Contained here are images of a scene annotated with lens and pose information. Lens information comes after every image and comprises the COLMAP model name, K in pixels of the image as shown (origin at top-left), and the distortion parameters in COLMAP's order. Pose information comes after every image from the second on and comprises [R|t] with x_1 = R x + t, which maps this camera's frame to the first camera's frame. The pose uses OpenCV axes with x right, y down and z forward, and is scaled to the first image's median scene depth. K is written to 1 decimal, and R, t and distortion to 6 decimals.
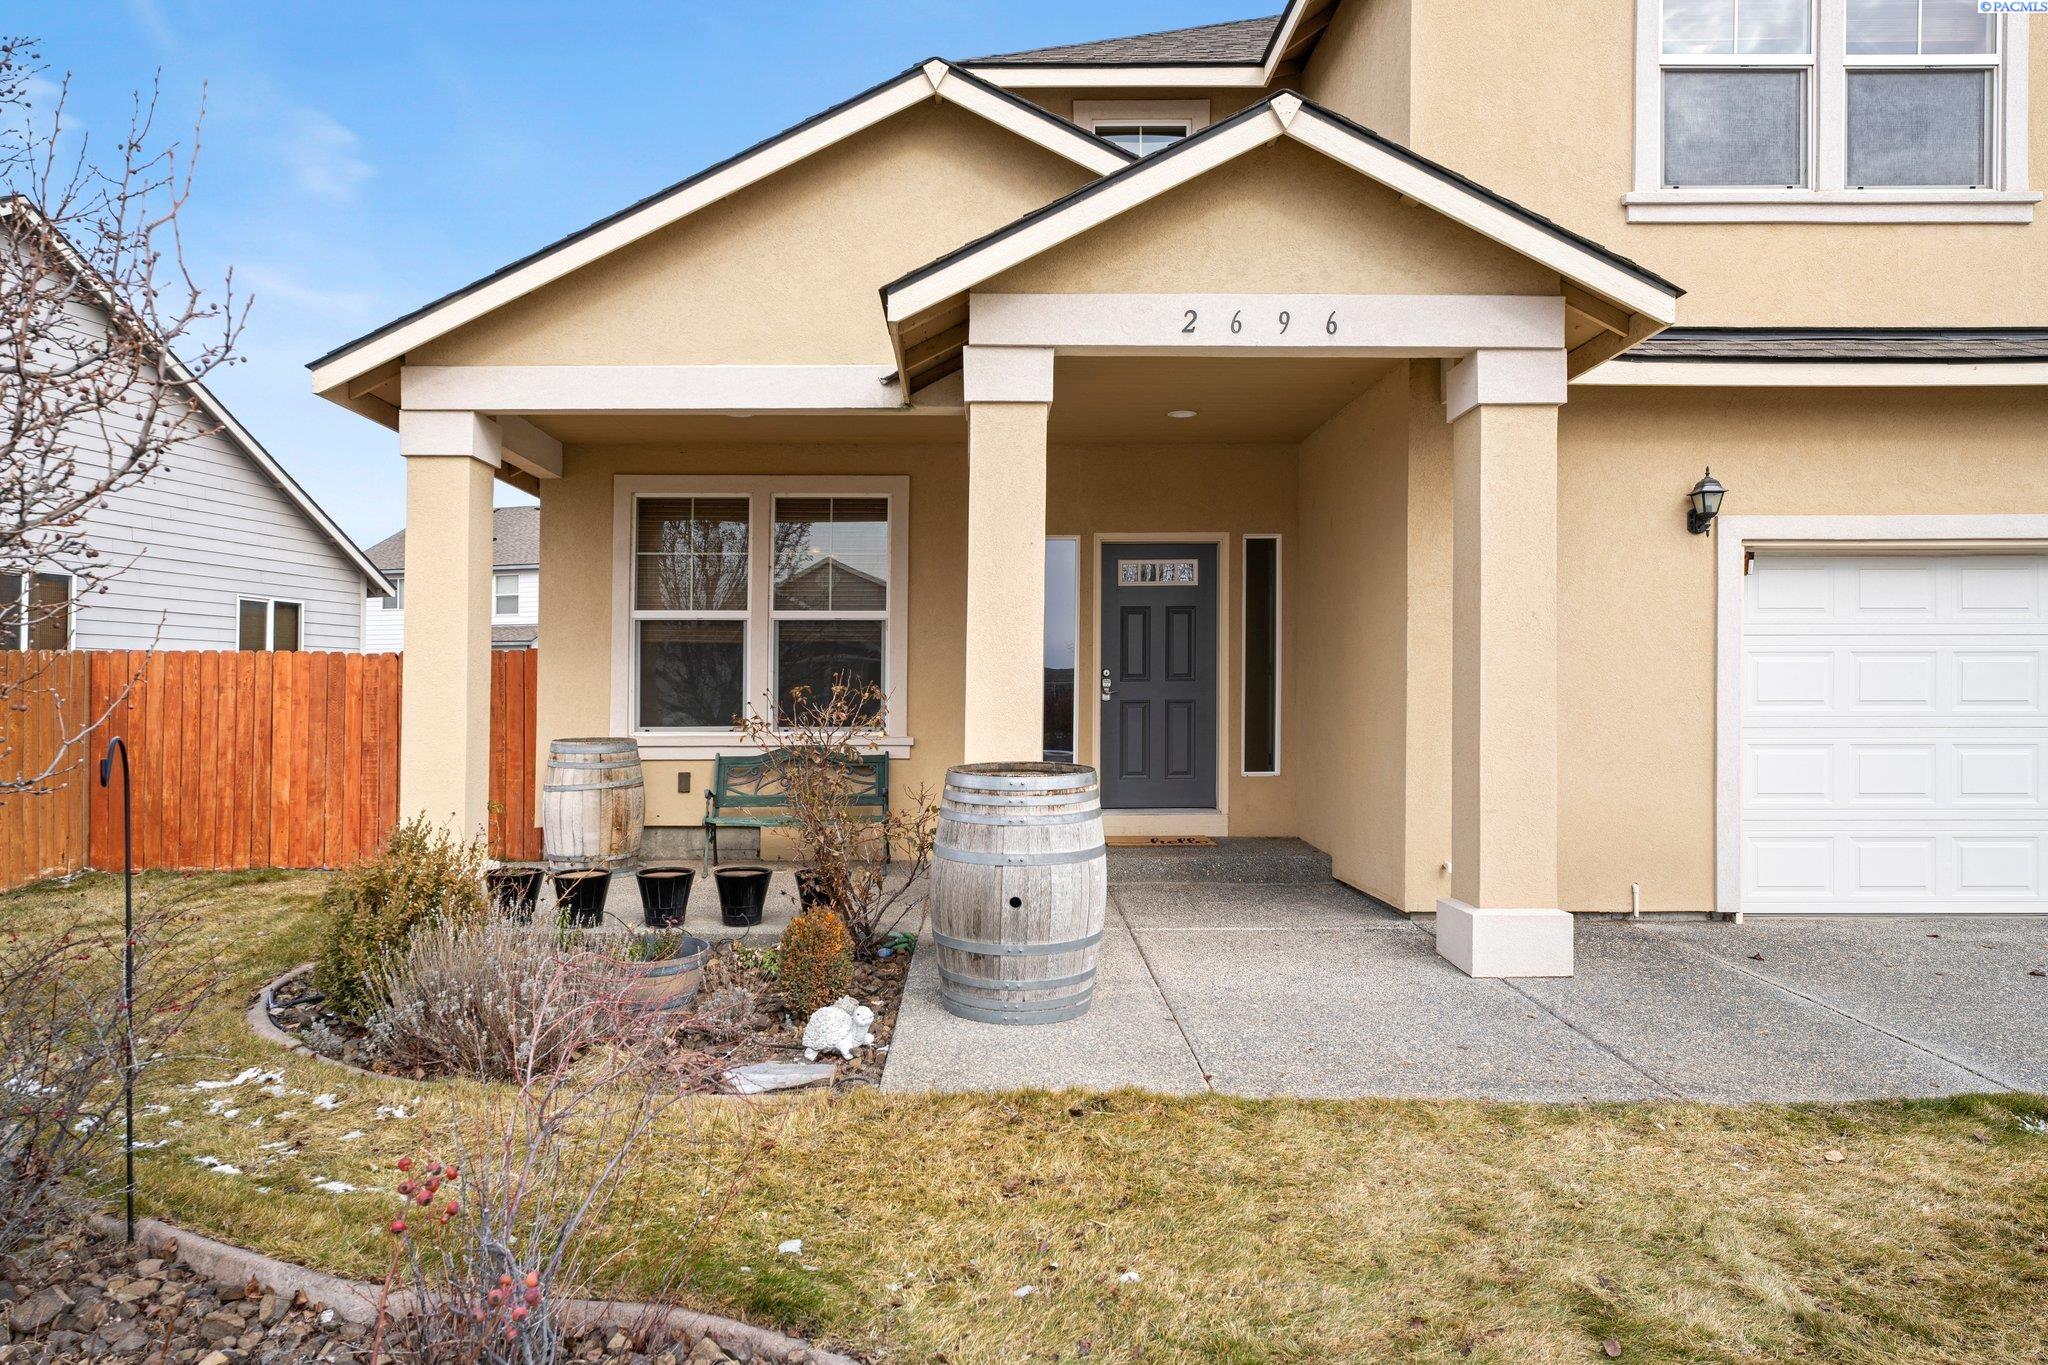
lens RADIAL K [[1155.7, 0, 1018.2], [0, 1155.7, 737.3], [0, 0, 1]] dist [0.005994, -0.000274]
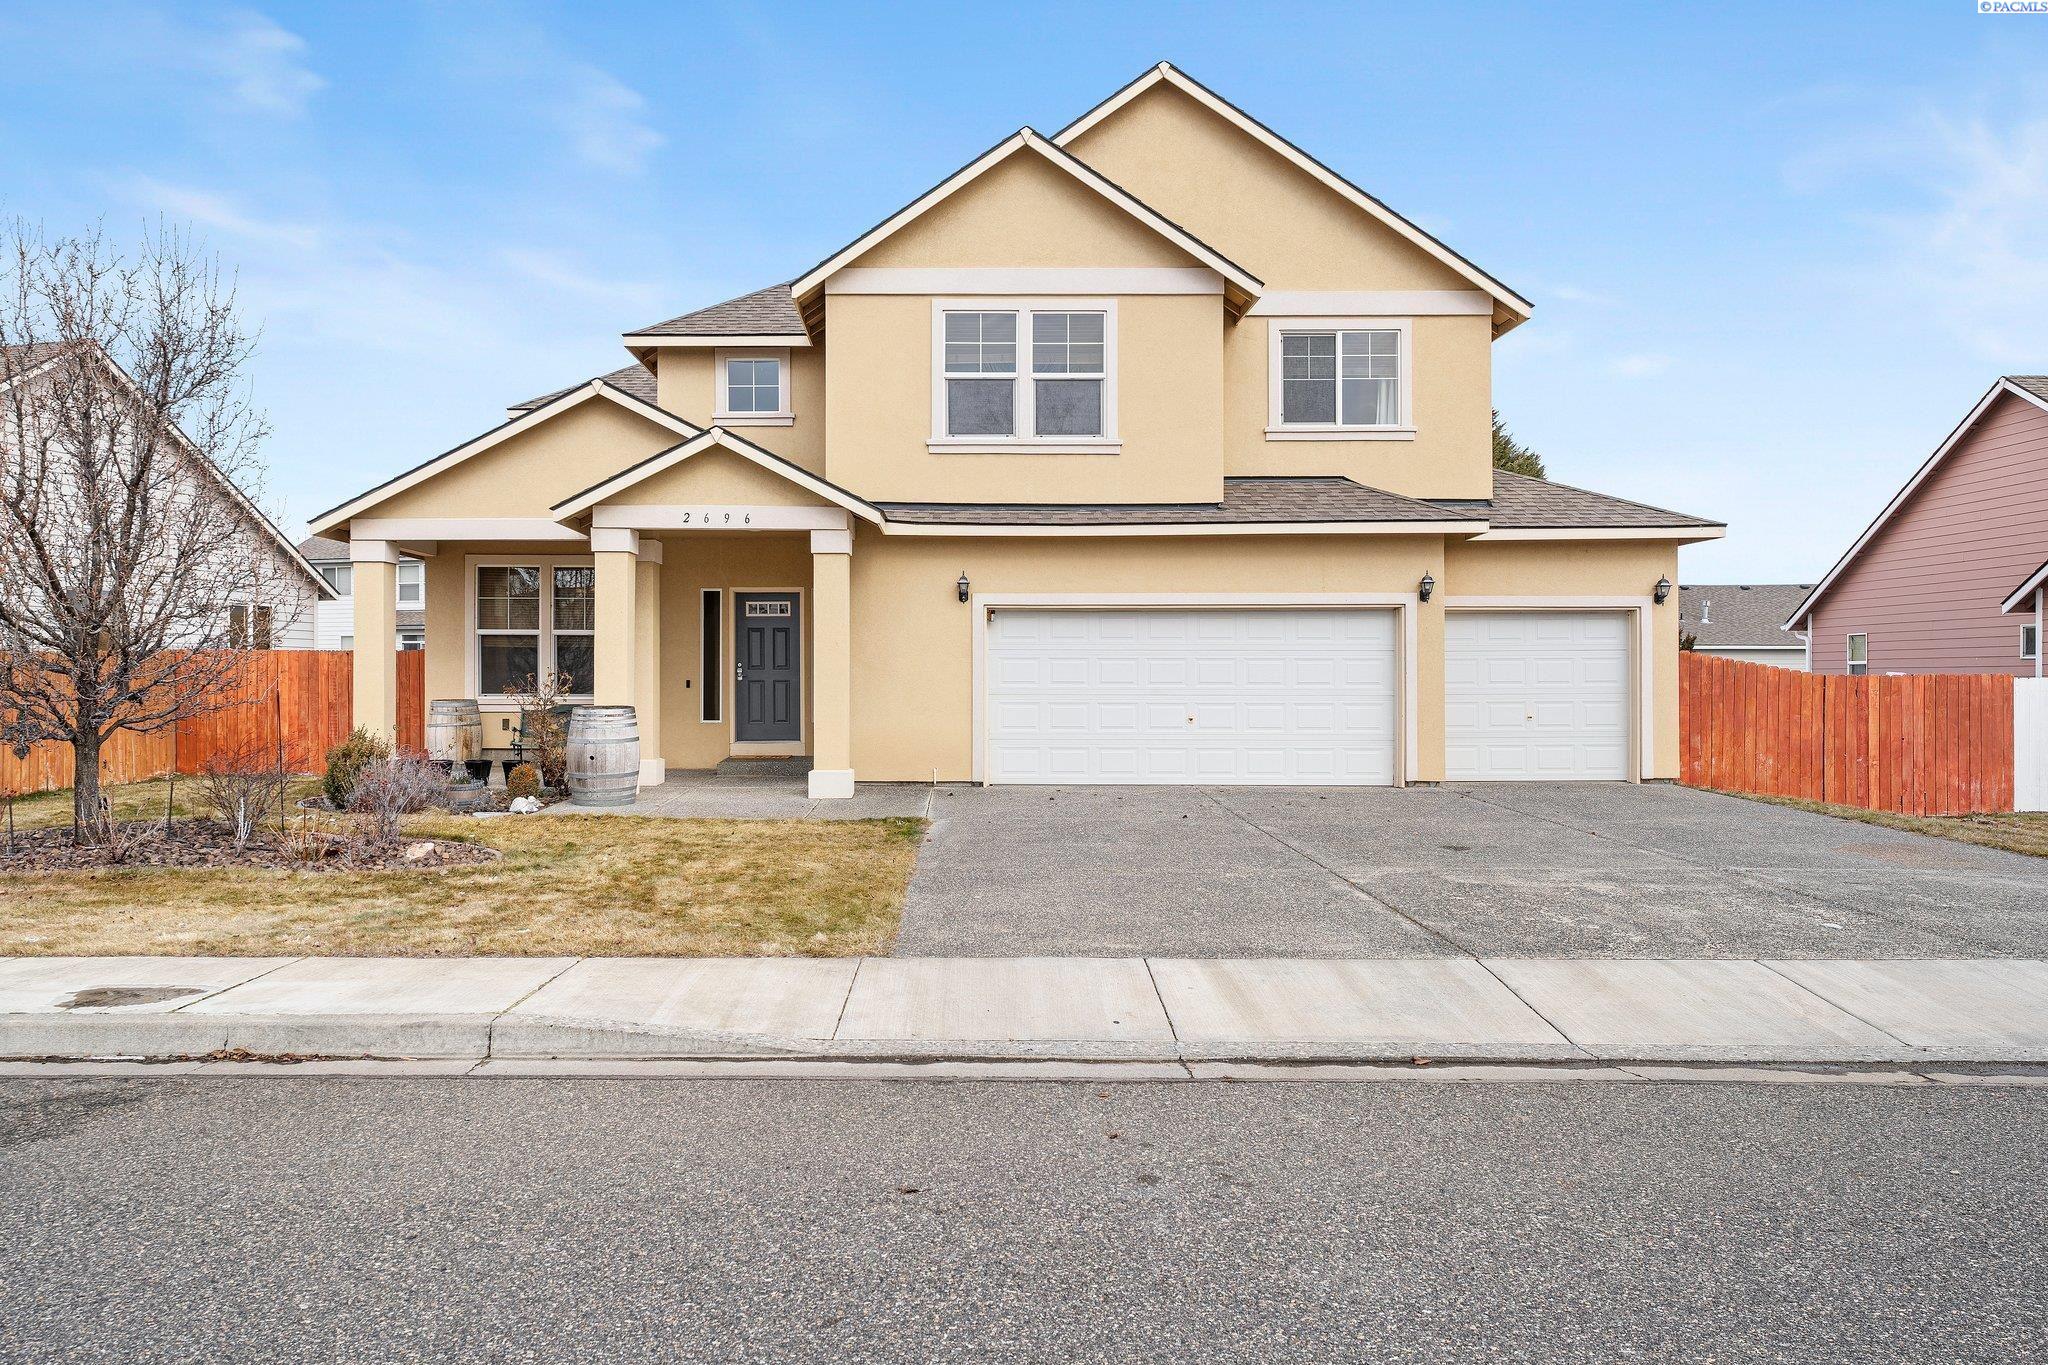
lens RADIAL K [[1330.8, 0, 1023.3], [0, 1330.8, 777.6], [0, 0, 1]] dist [0.004191, -0.000096]
pose [[0.999904, 0.004966, -0.012928, 0.715660], [-0.004435, 0.999159, 0.040755, 0.043702], [0.013120, -0.040693, 0.999086, -1.406726]]
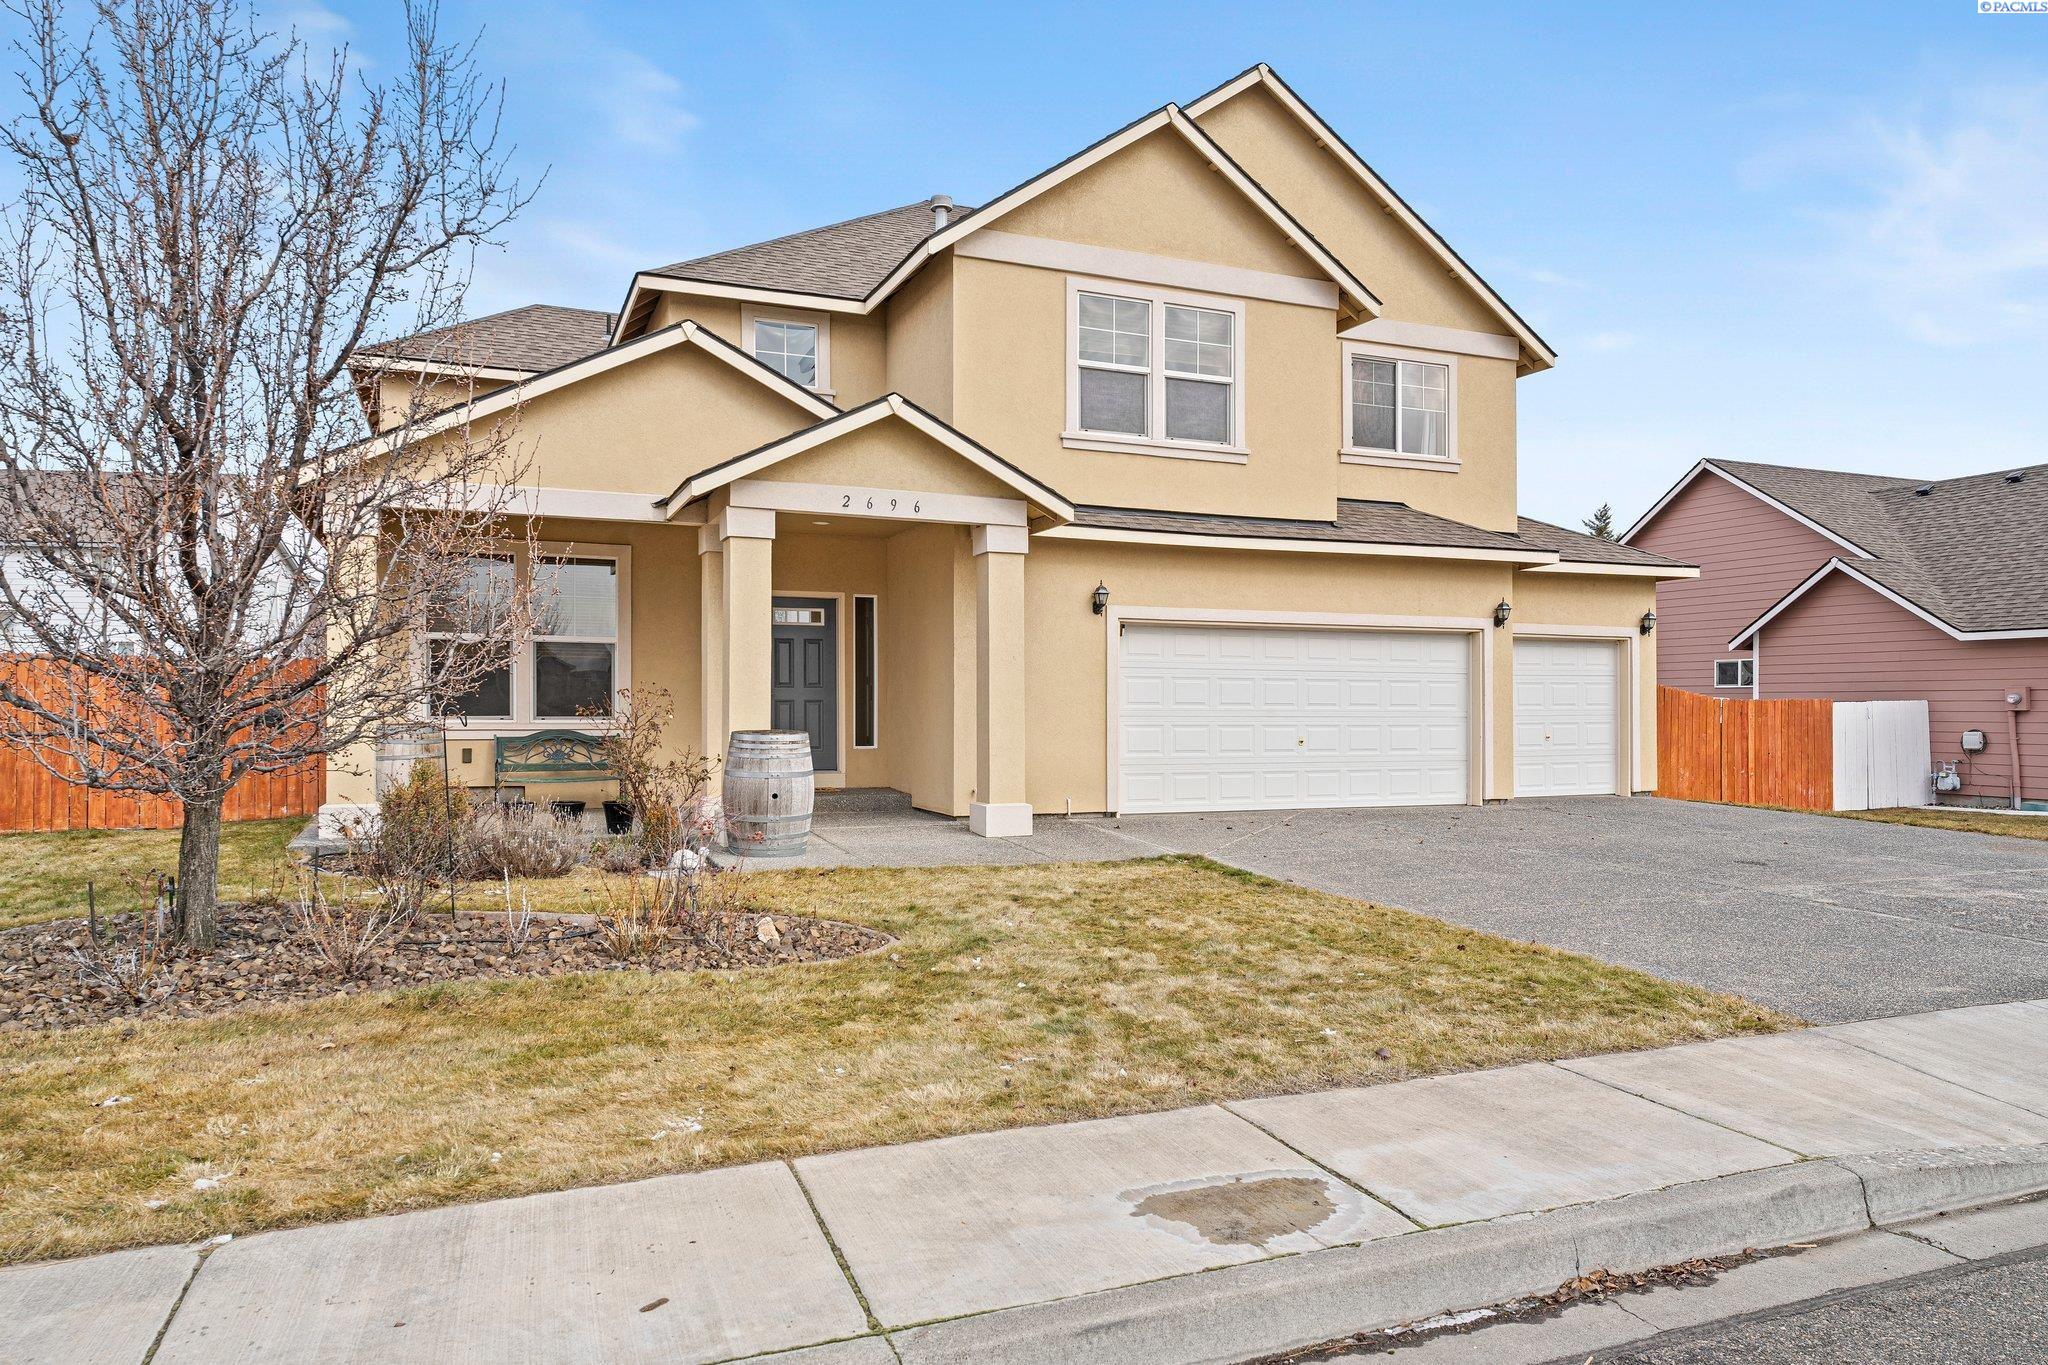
lens RADIAL K [[1281.3, 0, 1020.7], [0, 1281.3, 780.5], [0, 0, 1]] dist [0.003354, 0.001540]
pose [[0.928411, -0.015164, 0.371244, -0.313741], [0.005545, 0.999621, 0.026962, 0.040041], [-0.371513, -0.022973, 0.928144, -0.903599]]
